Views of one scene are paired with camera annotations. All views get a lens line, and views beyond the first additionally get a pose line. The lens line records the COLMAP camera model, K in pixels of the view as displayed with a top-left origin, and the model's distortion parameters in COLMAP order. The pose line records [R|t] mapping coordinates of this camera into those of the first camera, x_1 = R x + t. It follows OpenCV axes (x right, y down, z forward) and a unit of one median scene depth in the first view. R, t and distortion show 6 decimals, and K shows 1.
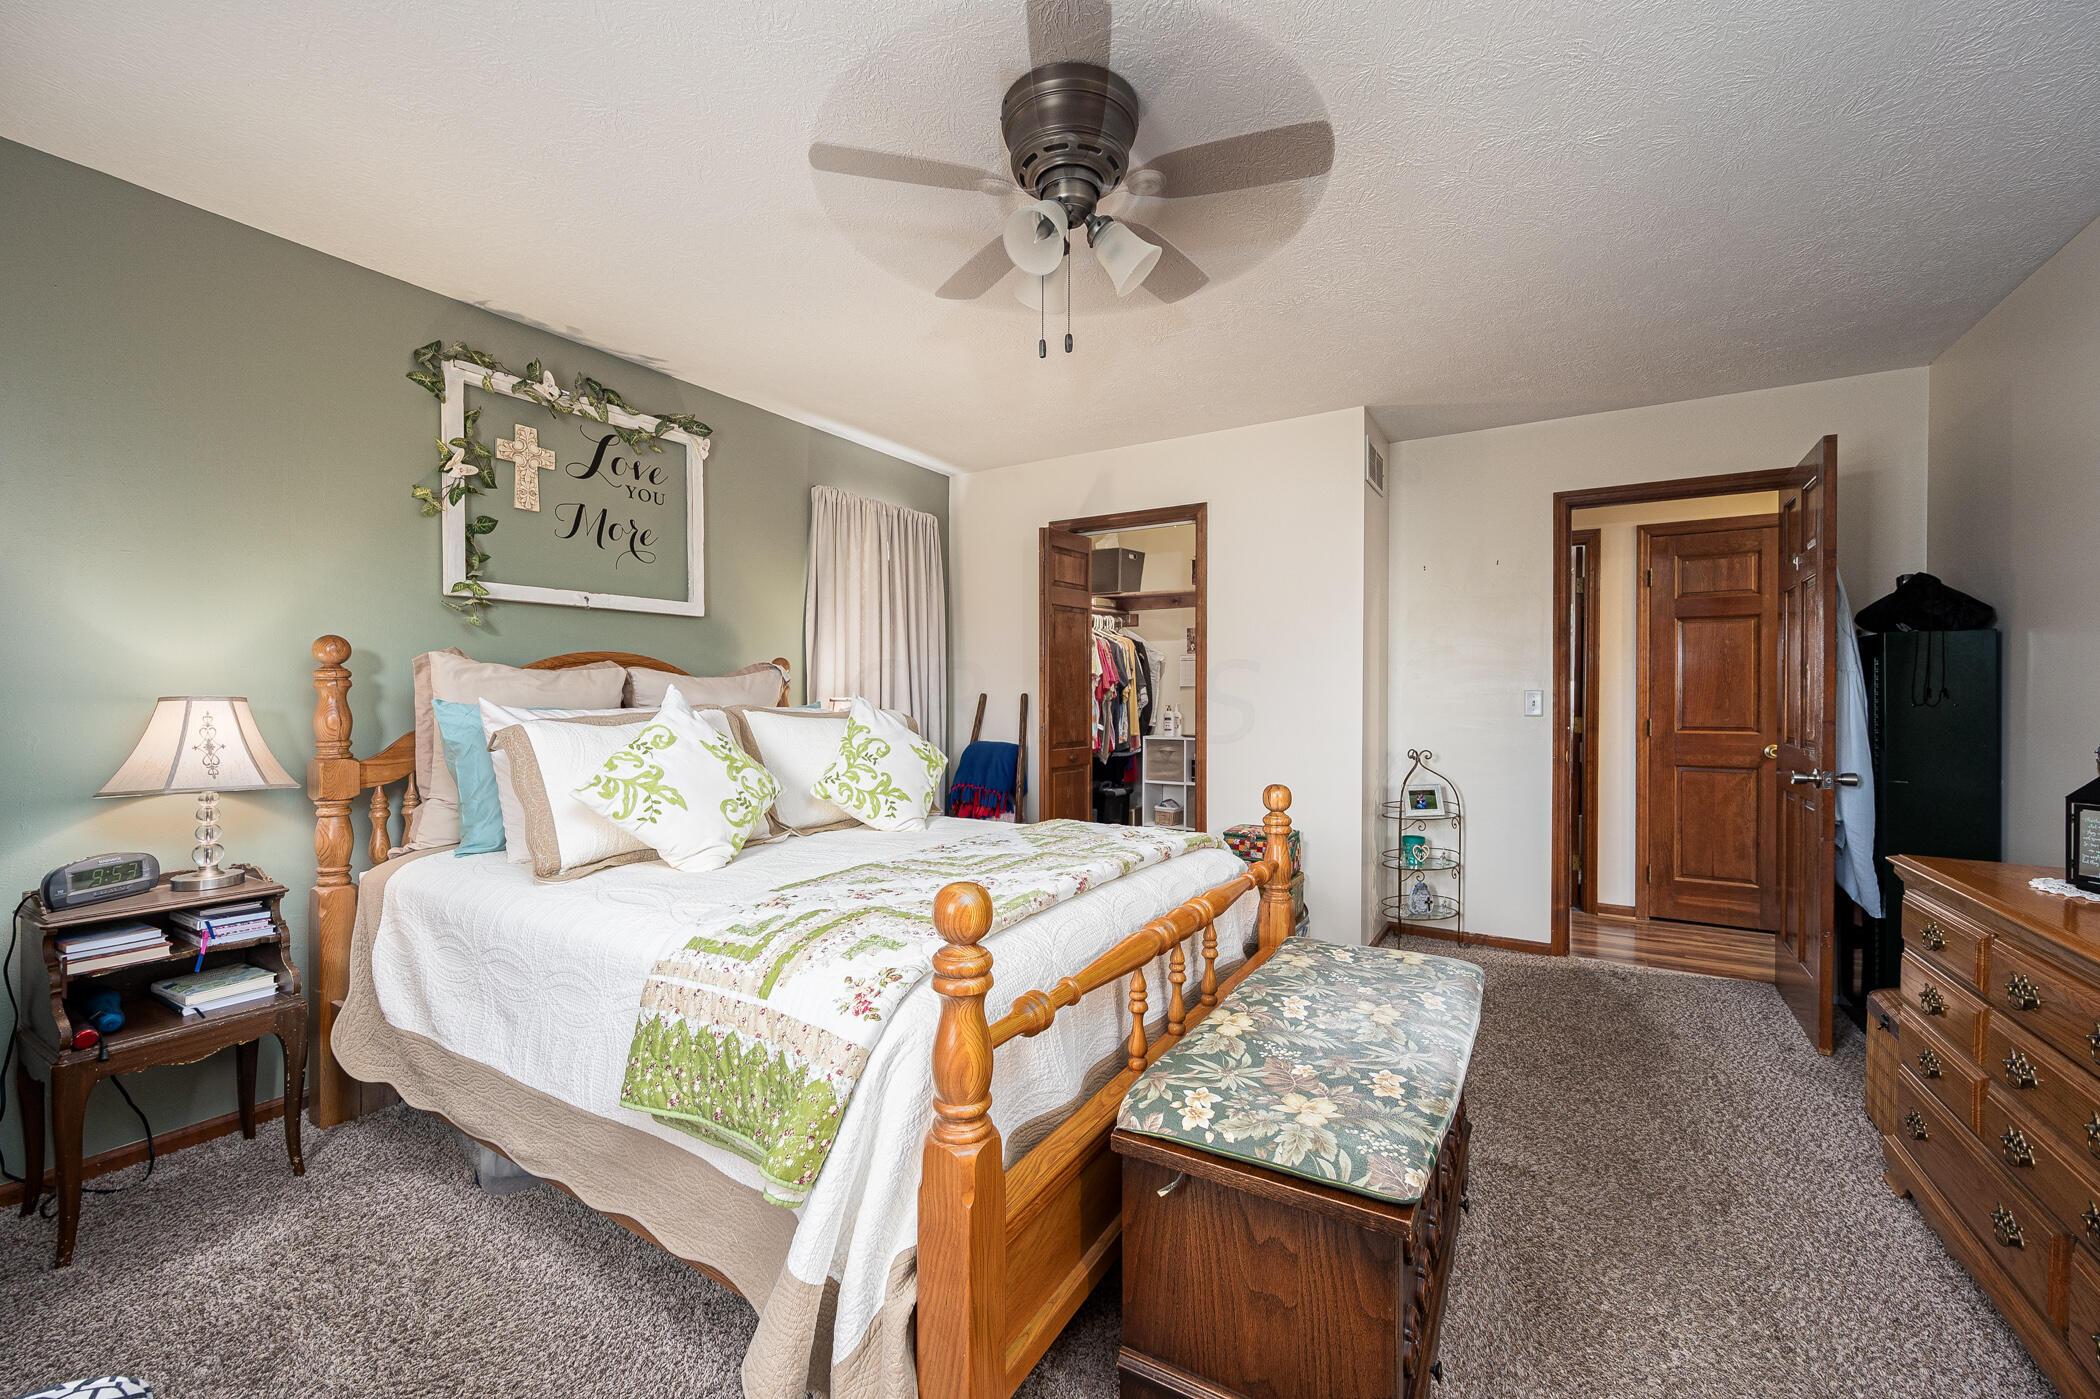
lens RADIAL K [[823.0, 0, 1035.7], [0, 823.0, 696.9], [0, 0, 1]] dist [-0.000934, 0.000010]
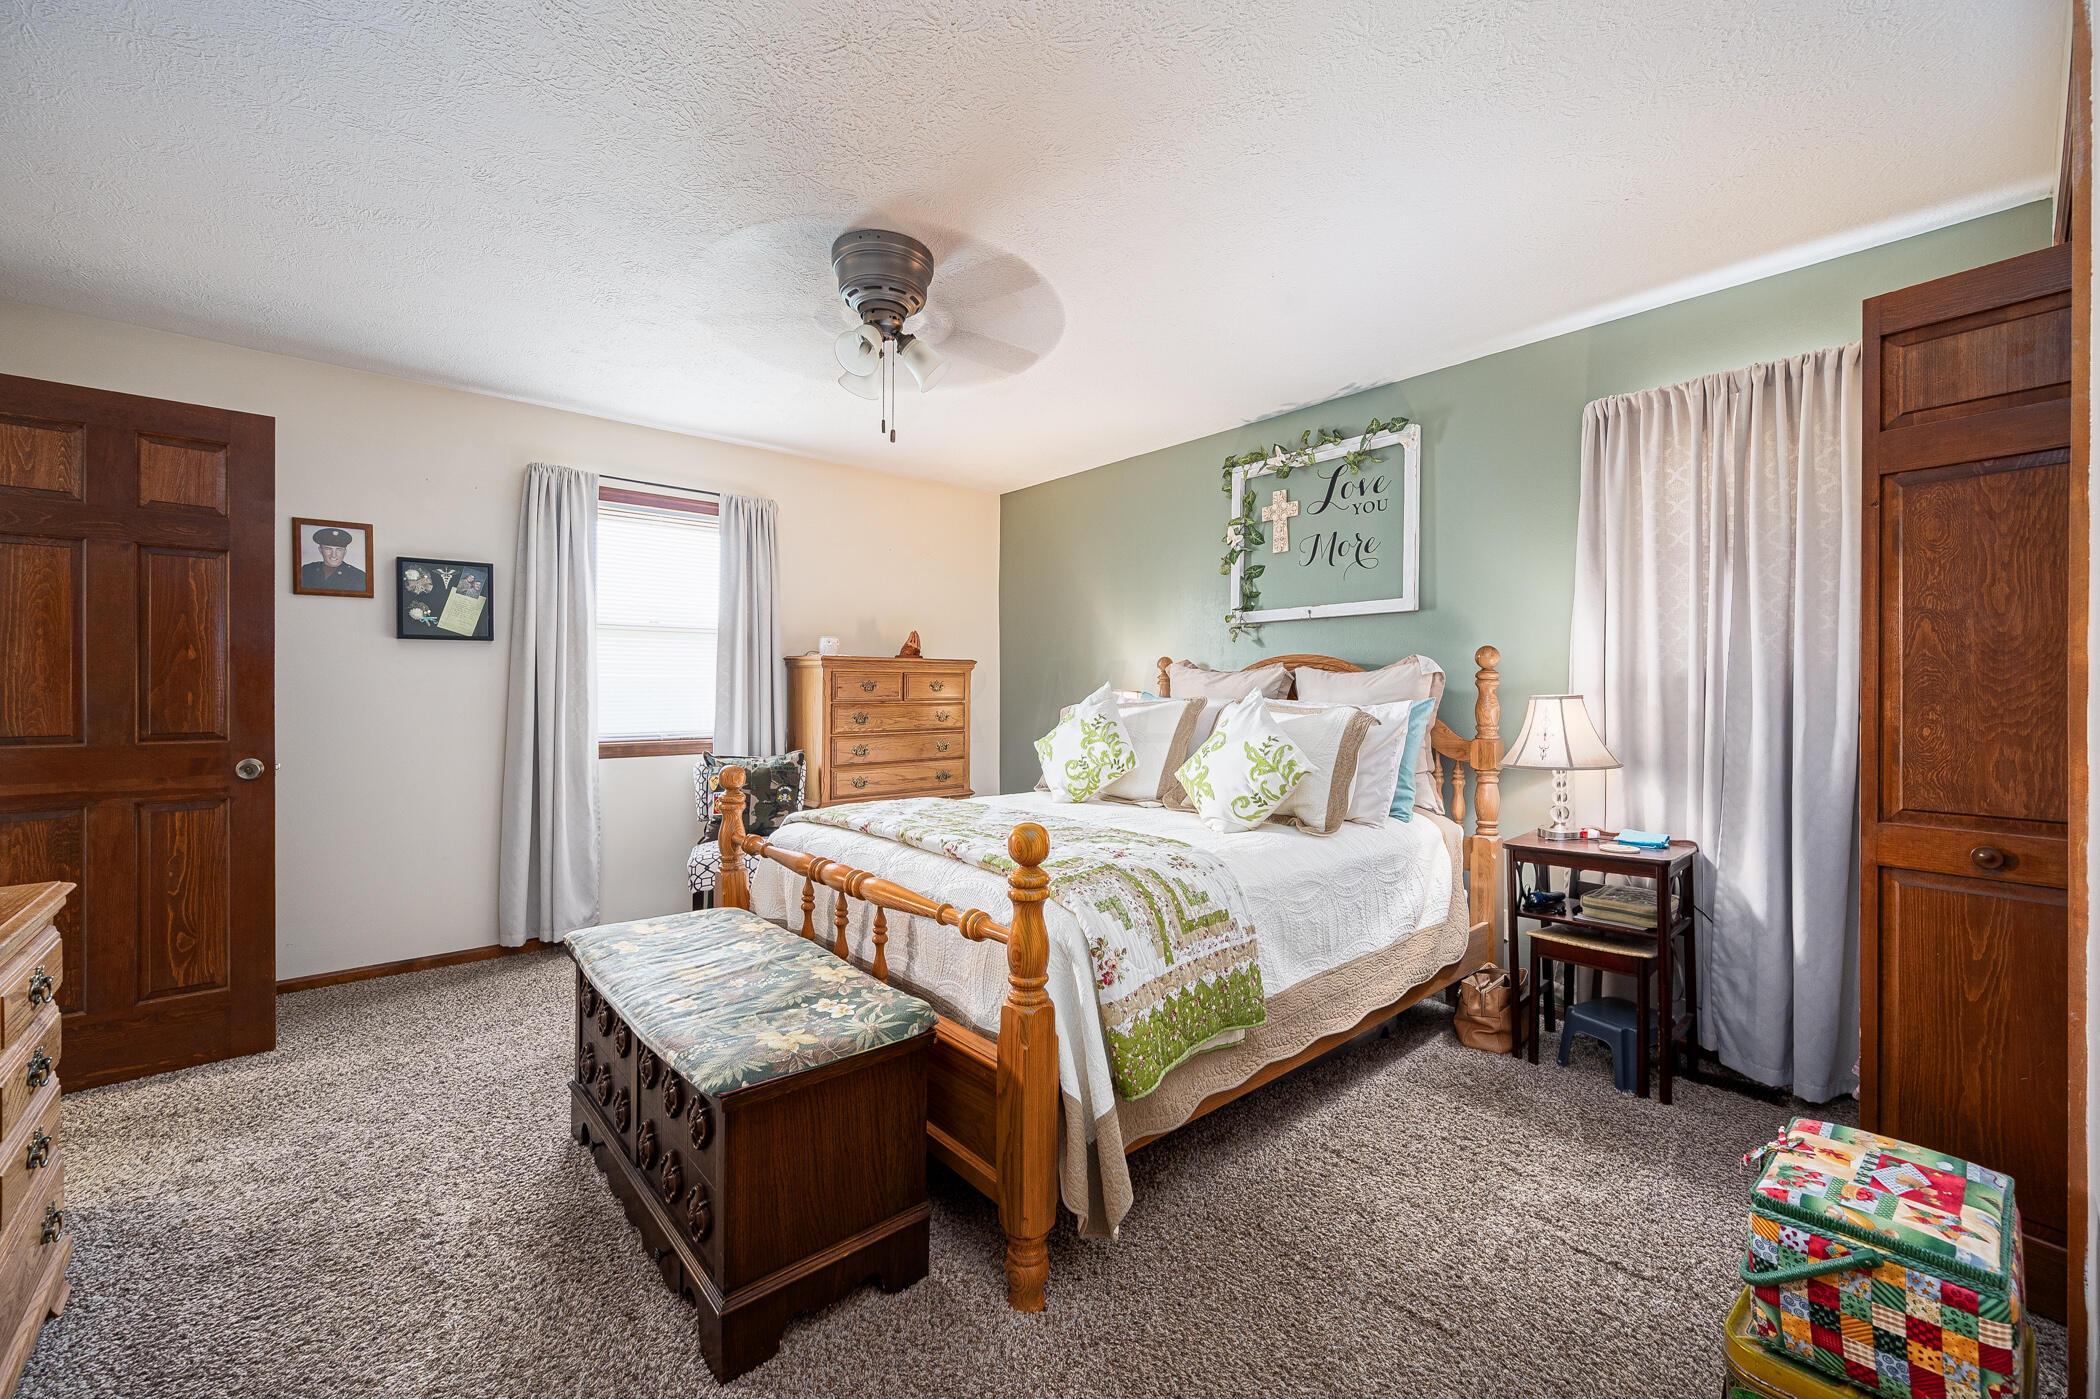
lens RADIAL K [[823.0, 0, 1033.0], [0, 823.0, 694.1], [0, 0, 1]] dist [-0.000934, 0.000010]
pose [[-0.303984, 0.010360, -0.952621, 0.783919], [-0.002845, 0.999927, 0.011782, -0.008889], [0.952673, 0.006292, -0.303932, 1.011507]]
